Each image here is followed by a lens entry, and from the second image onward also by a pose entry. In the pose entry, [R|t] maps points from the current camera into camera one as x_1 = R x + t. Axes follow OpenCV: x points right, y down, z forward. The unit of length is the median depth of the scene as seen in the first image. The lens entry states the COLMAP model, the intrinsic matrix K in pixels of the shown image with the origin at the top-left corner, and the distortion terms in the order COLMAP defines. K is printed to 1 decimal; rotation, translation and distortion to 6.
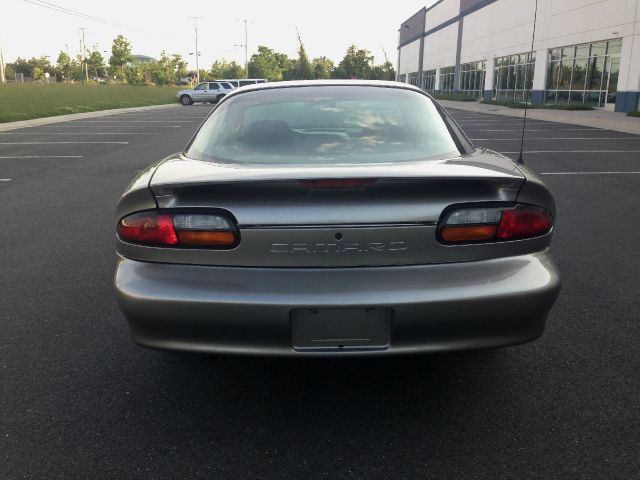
lens RADIAL K [[576.0, 0, 318.7], [0, 576.0, 239.2], [0, 0, 1]] dist [0.138178, -0.250345]
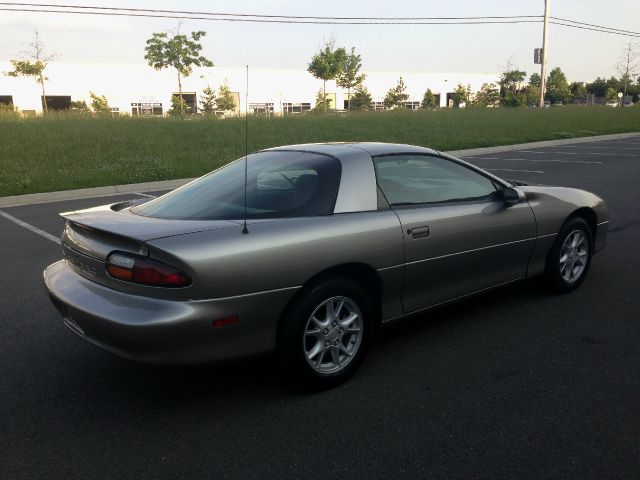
lens RADIAL K [[576.0, 0, 318.7], [0, 576.0, 239.2], [0, 0, 1]] dist [0.138178, -0.250345]
pose [[0.615767, 0.151386, -0.773248, 1.664774], [-0.174253, 0.983234, 0.053733, -0.254147], [0.768418, 0.101654, 0.631823, 0.468166]]
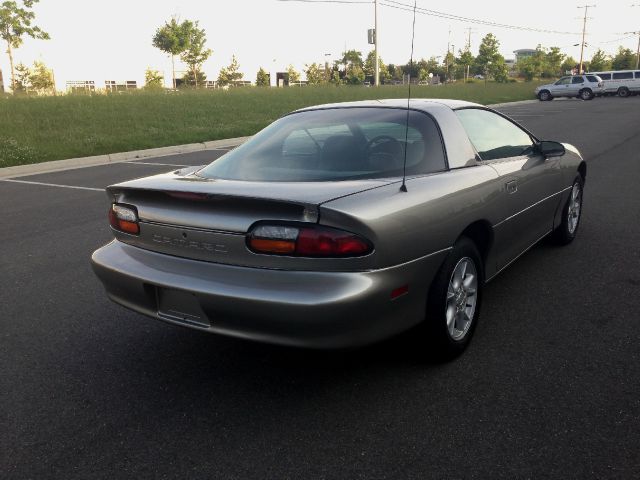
lens RADIAL K [[576.0, 0, 318.7], [0, 576.0, 239.2], [0, 0, 1]] dist [0.138178, -0.250345]
pose [[0.815515, 0.120493, -0.566054, 1.011869], [-0.116200, 0.992259, 0.043808, -0.087017], [0.566951, 0.030050, 0.823204, 0.081610]]
